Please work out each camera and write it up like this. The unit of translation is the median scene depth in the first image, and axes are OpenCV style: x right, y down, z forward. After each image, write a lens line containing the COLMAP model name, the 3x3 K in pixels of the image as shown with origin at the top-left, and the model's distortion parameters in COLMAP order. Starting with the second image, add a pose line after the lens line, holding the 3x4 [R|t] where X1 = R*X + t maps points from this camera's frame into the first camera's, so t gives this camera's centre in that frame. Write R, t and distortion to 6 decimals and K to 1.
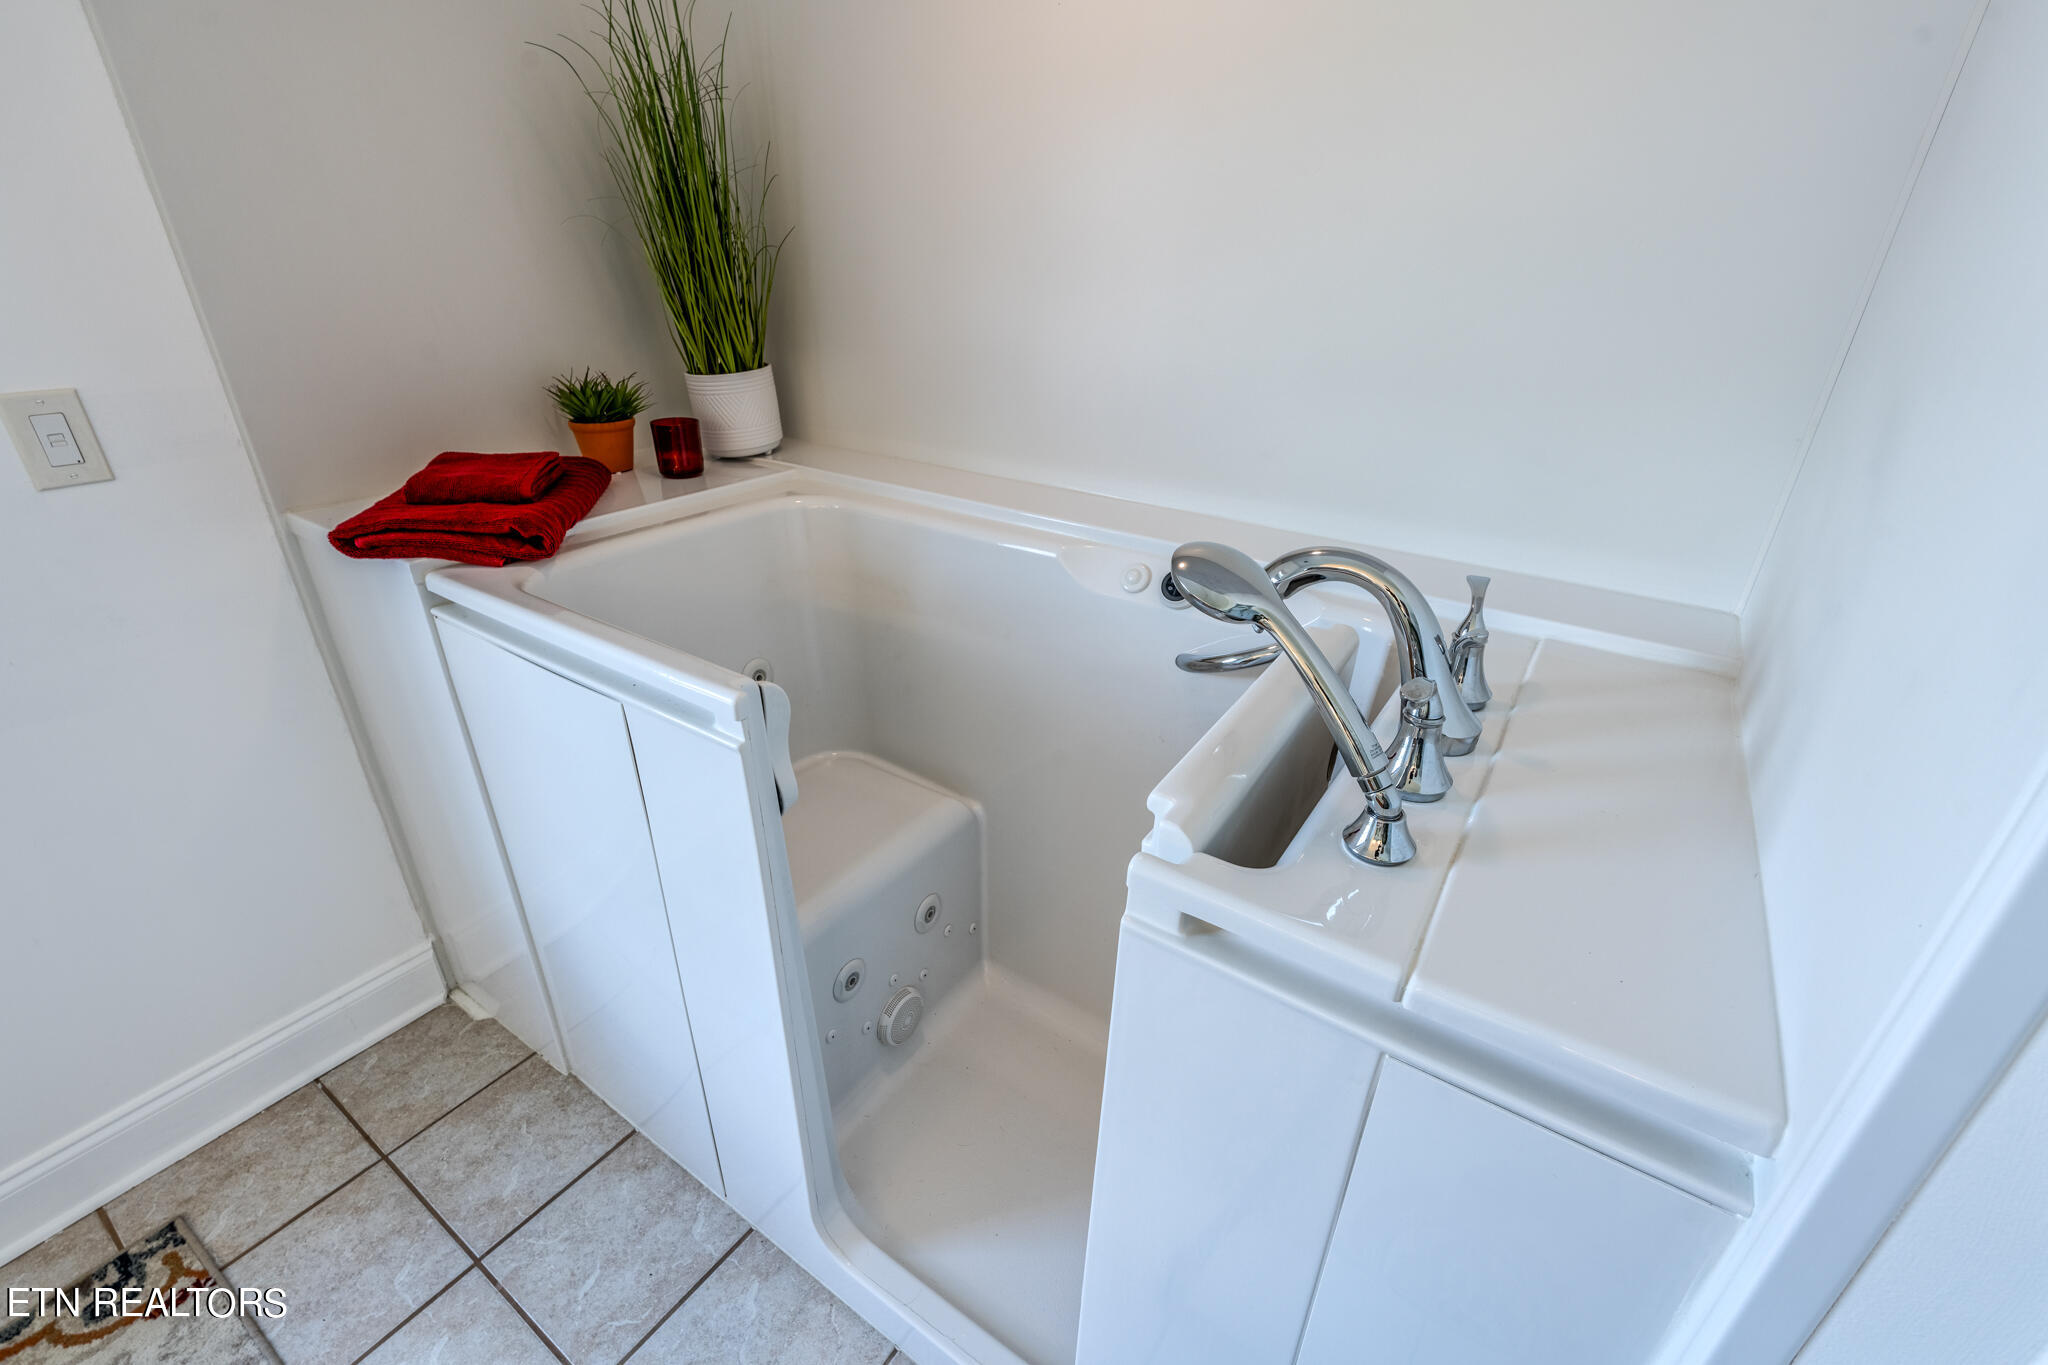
lens RADIAL K [[888.0, 0, 1021.4], [0, 888.0, 685.2], [0, 0, 1]] dist [-0.003635, -0.000042]
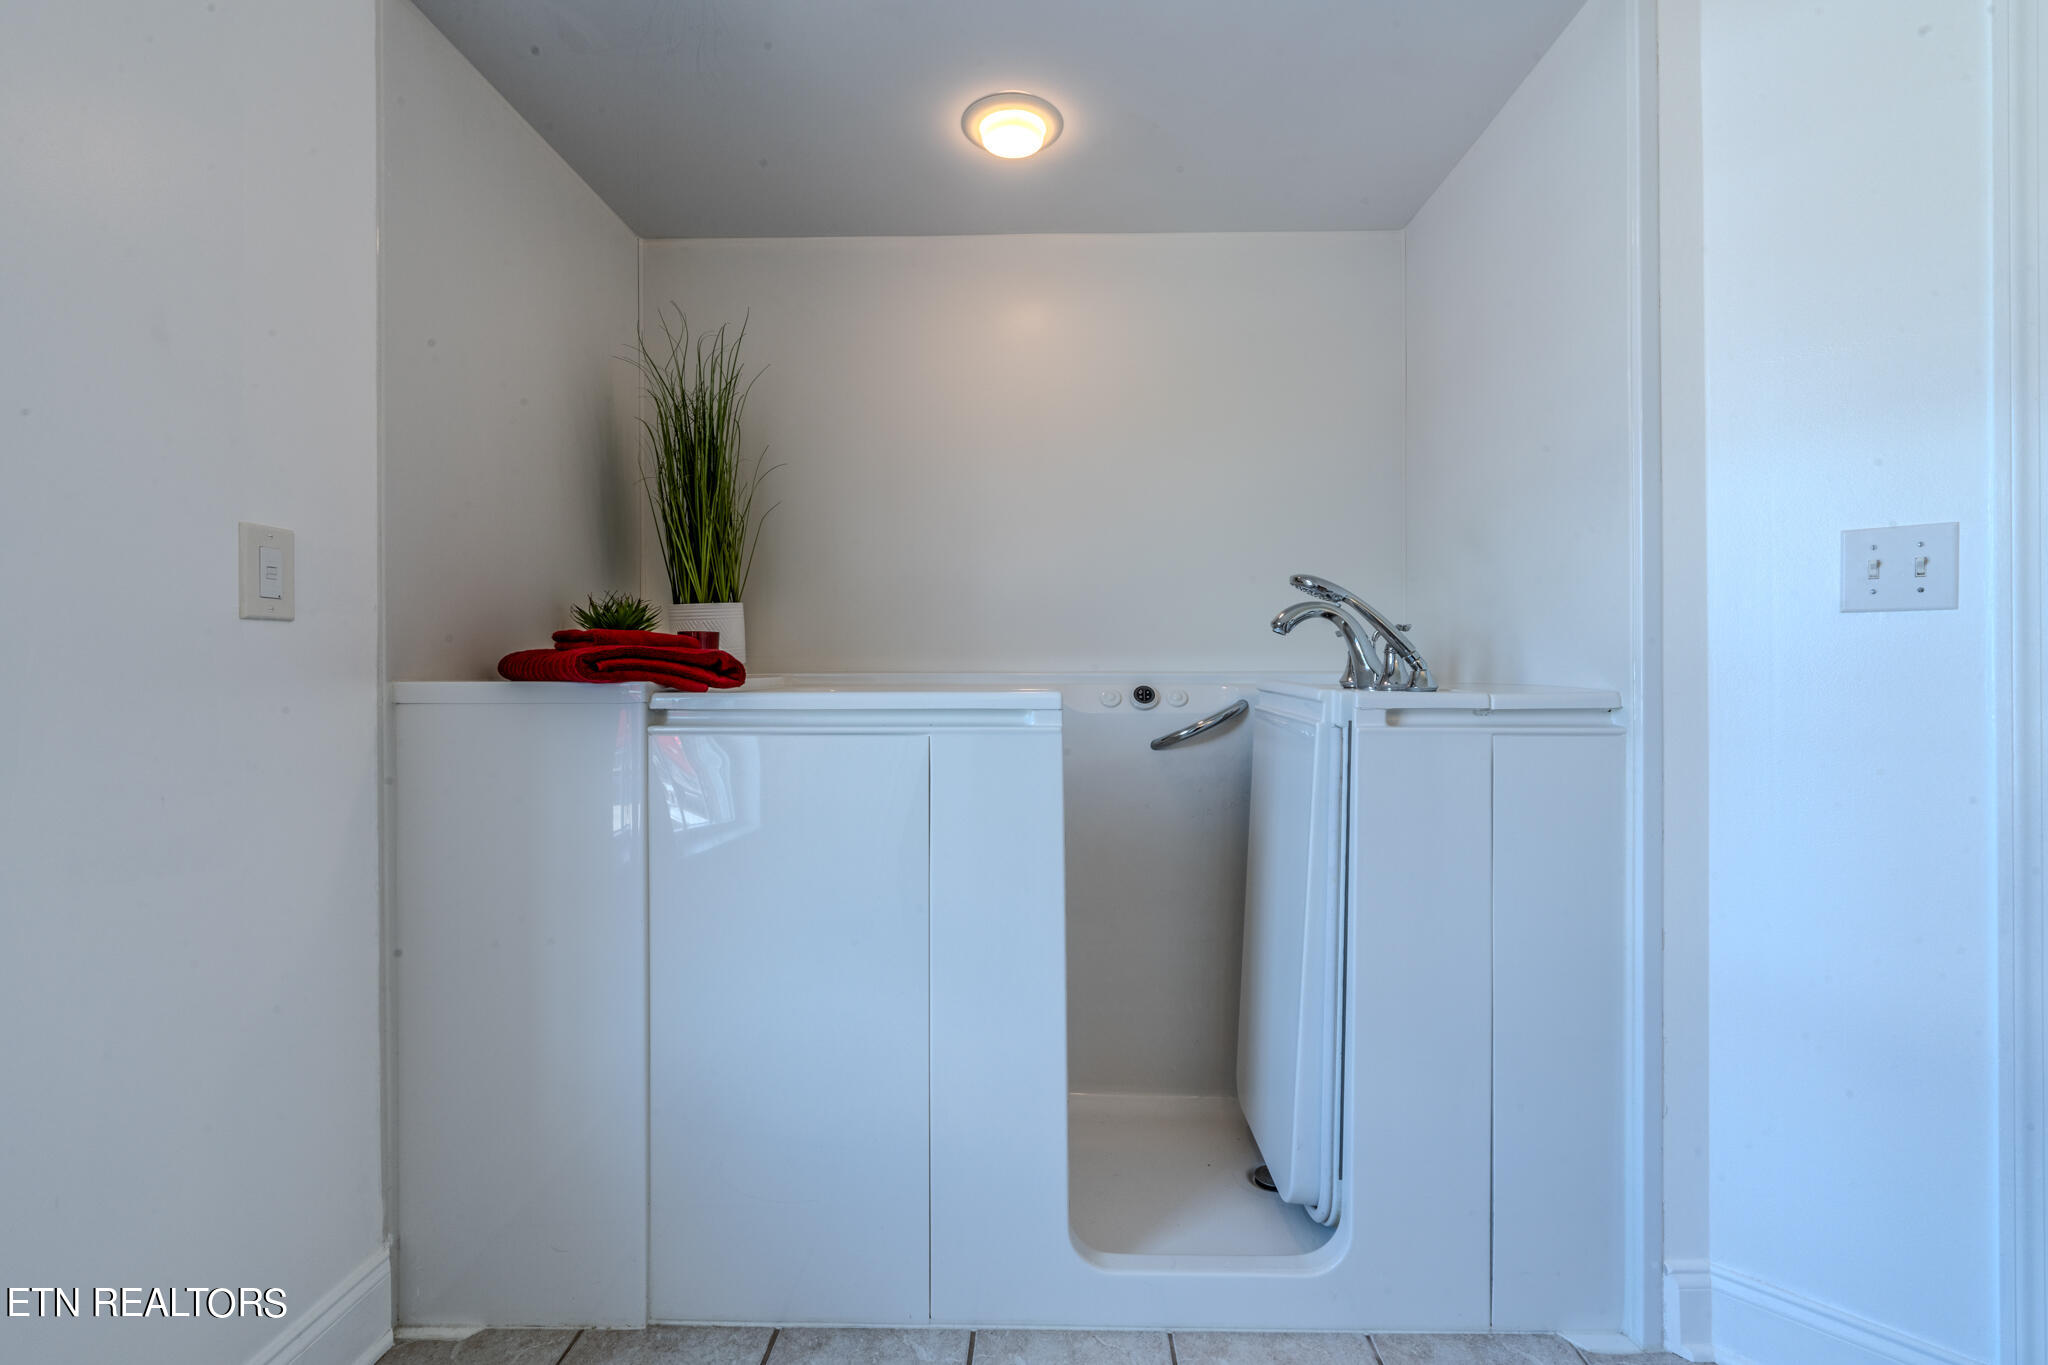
lens RADIAL K [[893.5, 0, 1046.6], [0, 893.5, 663.2], [0, 0, 1]] dist [-0.000849, -0.000083]
pose [[0.840286, -0.021828, 0.541704, -0.770031], [0.256665, 0.896136, -0.362027, 0.339495], [-0.477538, 0.443243, 0.758613, -0.110209]]
